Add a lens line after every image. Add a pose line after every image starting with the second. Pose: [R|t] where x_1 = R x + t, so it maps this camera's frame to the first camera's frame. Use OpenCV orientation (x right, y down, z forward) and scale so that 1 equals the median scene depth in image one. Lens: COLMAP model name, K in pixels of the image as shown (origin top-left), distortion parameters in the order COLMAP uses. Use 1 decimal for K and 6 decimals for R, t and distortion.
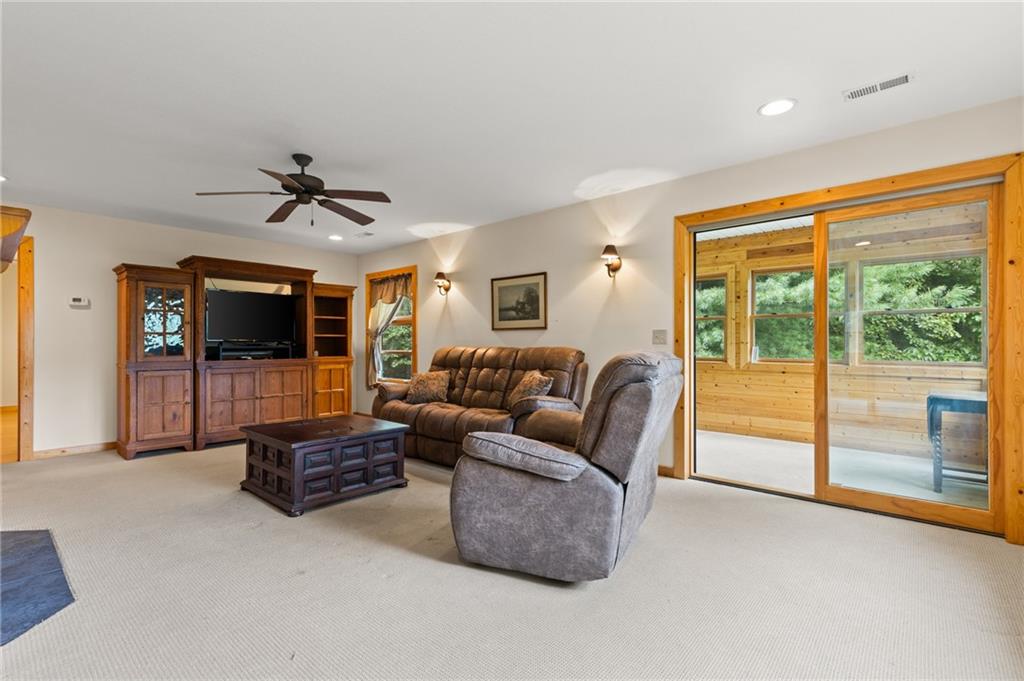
lens RADIAL K [[465.7, 0, 512.0], [0, 465.7, 340.5], [0, 0, 1]] dist [0.009186, -0.000242]
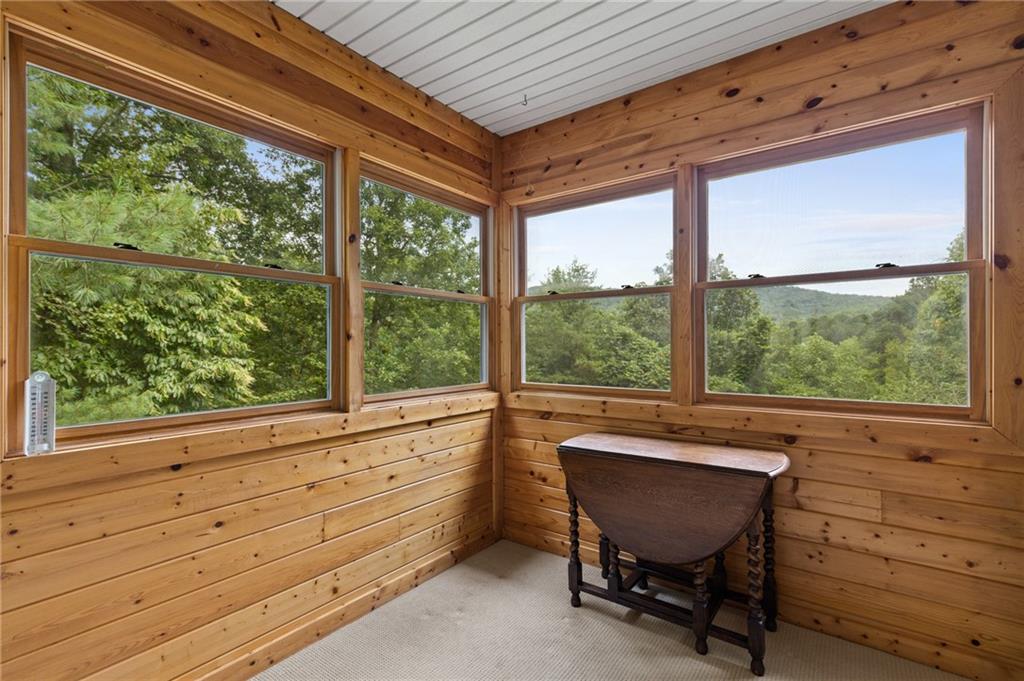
lens RADIAL K [[465.7, 0, 512.0], [0, 465.7, 340.5], [0, 0, 1]] dist [0.009186, -0.000242]
pose [[-0.045778, 0.006278, 0.998932, 0.106203], [-0.004820, 0.999967, -0.006505, -0.001777], [-0.998940, -0.005113, -0.045747, 0.291959]]
